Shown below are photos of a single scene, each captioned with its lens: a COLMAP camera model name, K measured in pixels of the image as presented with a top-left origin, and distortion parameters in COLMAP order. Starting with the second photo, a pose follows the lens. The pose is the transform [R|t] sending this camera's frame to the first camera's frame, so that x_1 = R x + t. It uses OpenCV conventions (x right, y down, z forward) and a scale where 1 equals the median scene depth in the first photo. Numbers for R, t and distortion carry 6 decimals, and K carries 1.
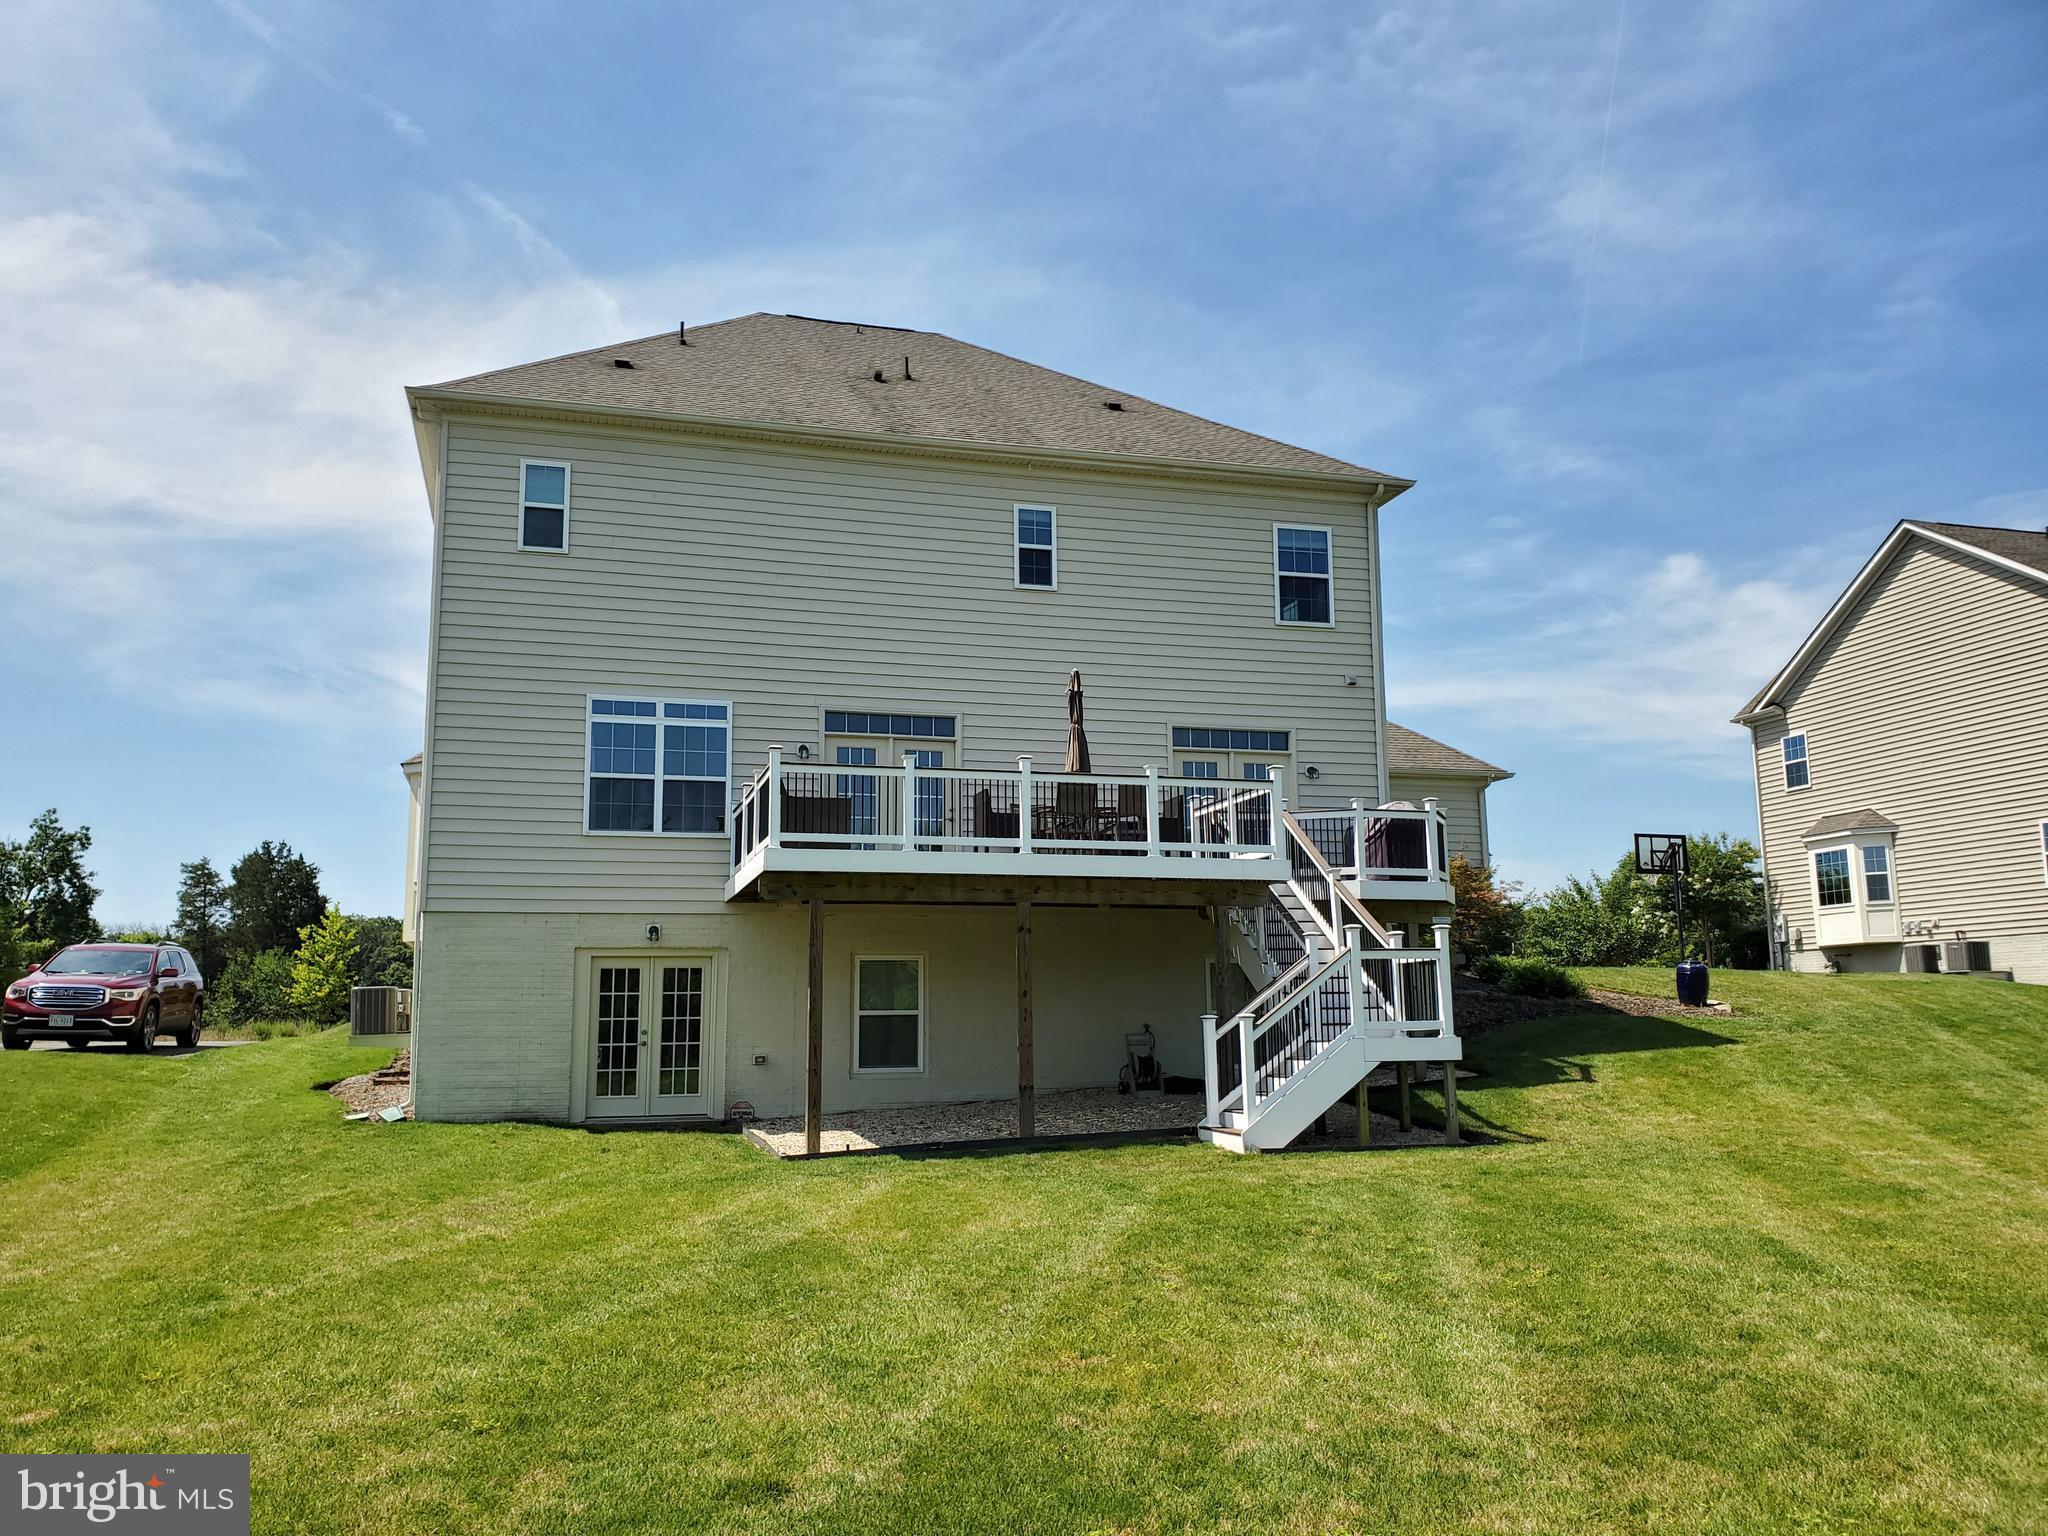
lens RADIAL K [[1565.0, 0, 1022.9], [0, 1565.0, 774.5], [0, 0, 1]] dist [0.010426, 0.000883]
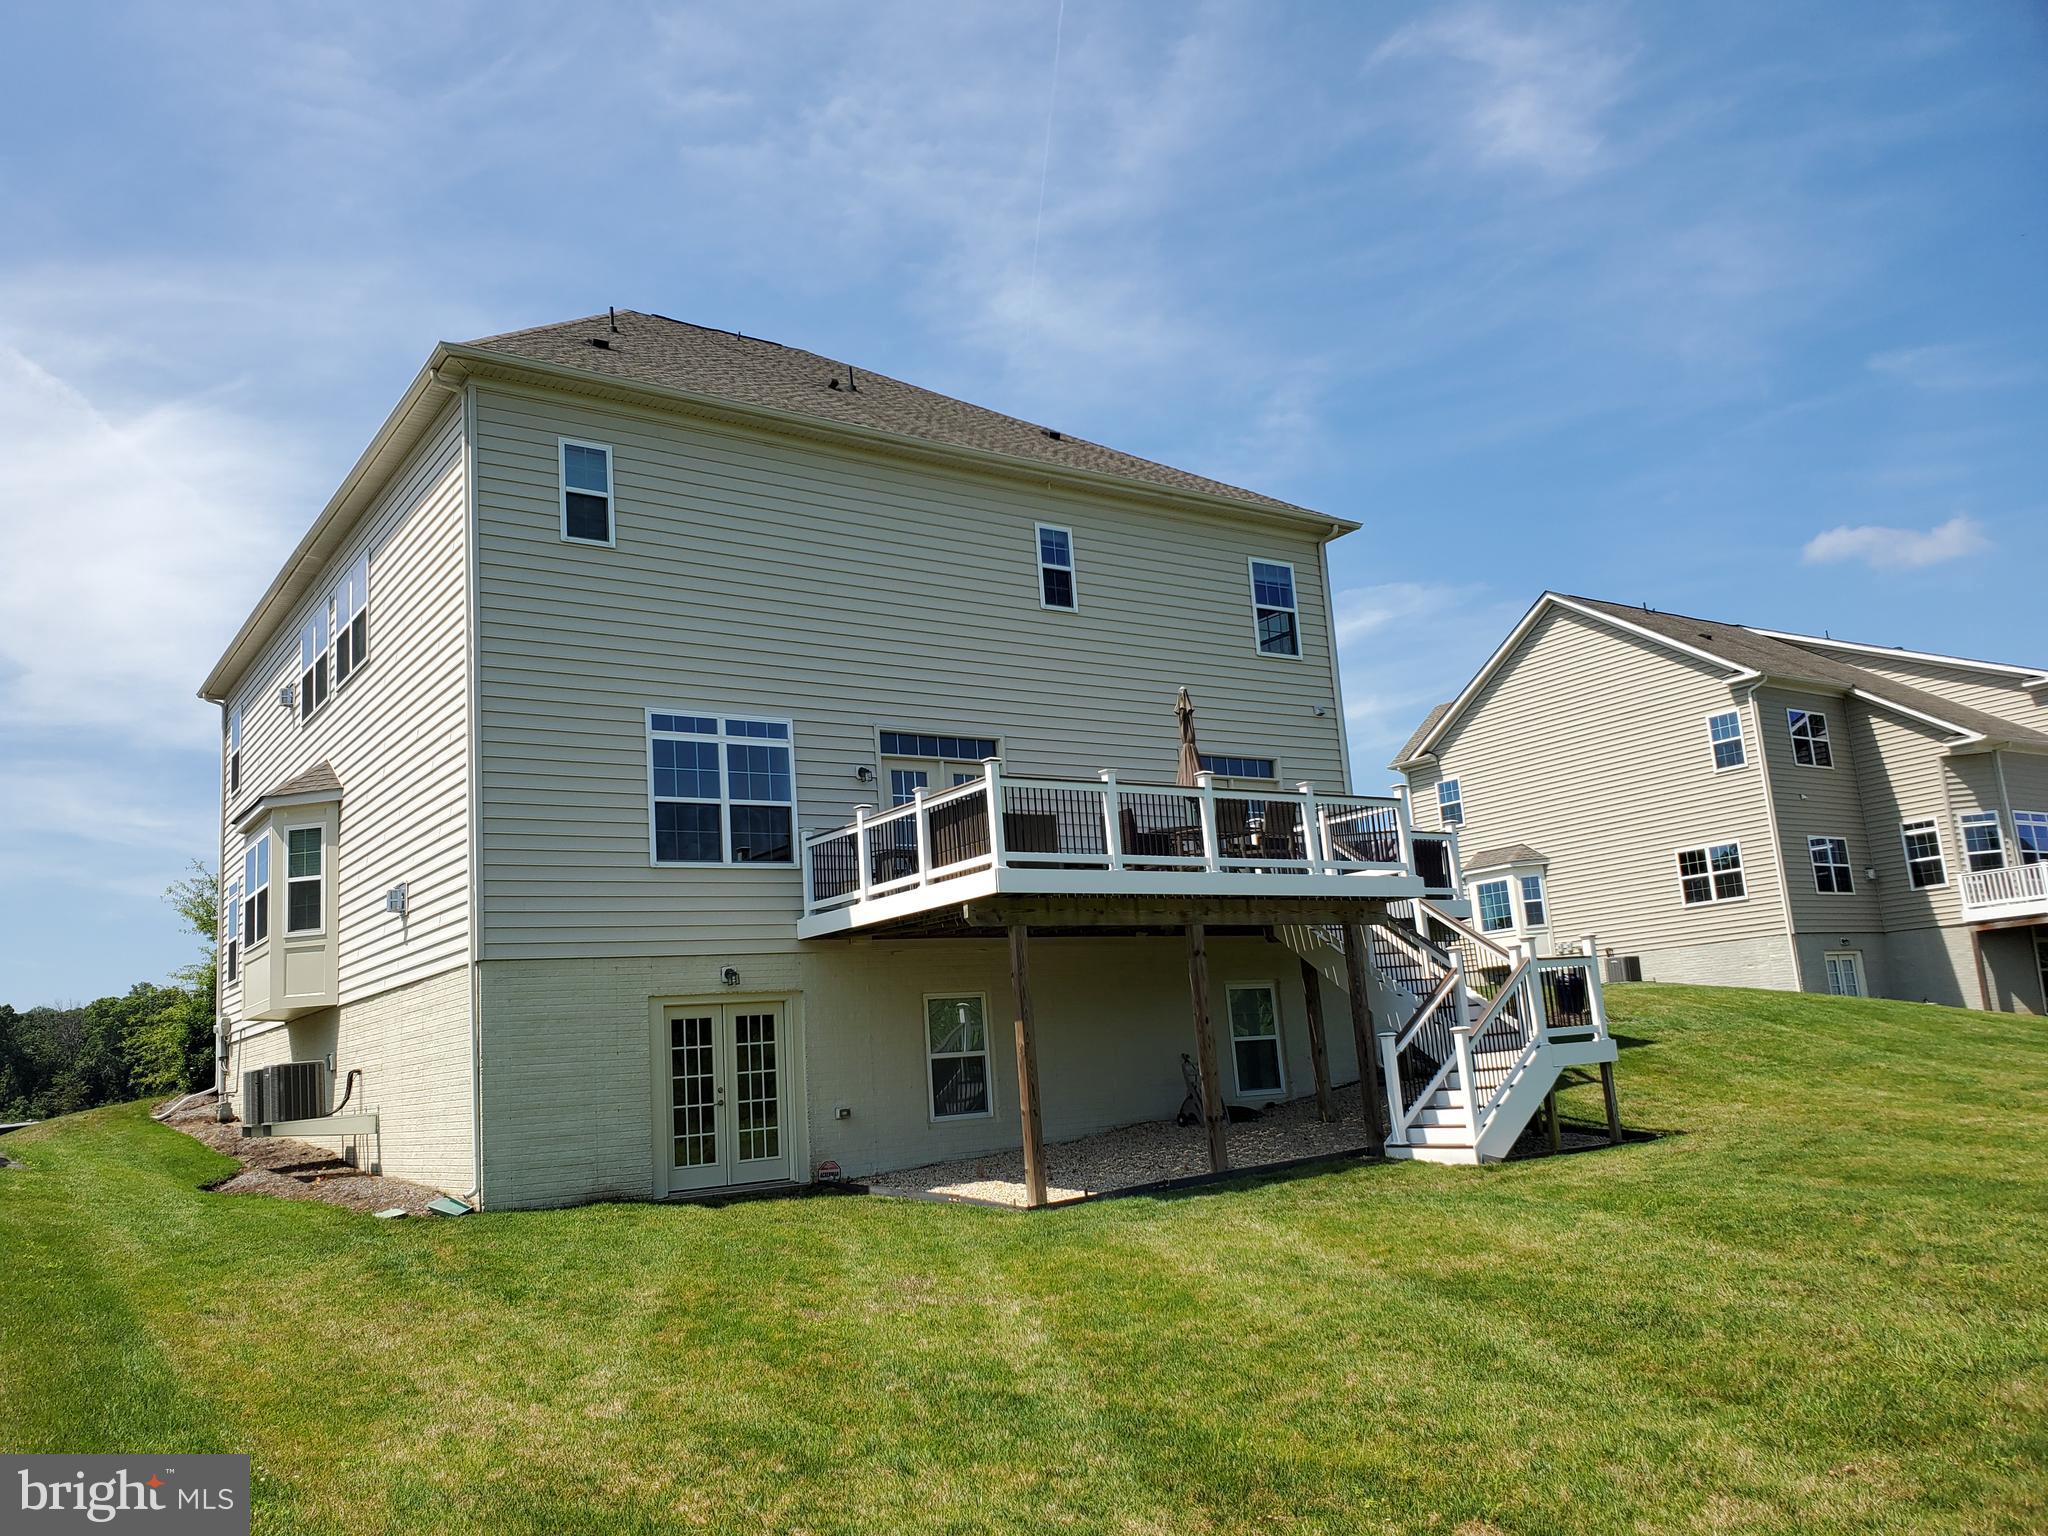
lens RADIAL K [[1579.7, 0, 1023.8], [0, 1579.7, 766.4], [0, 0, 1]] dist [0.006721, -0.000965]
pose [[0.942486, 0.004054, 0.334220, -0.371340], [0.010774, 0.999038, -0.042498, 0.021601], [-0.334071, 0.043655, 0.941536, 0.094552]]
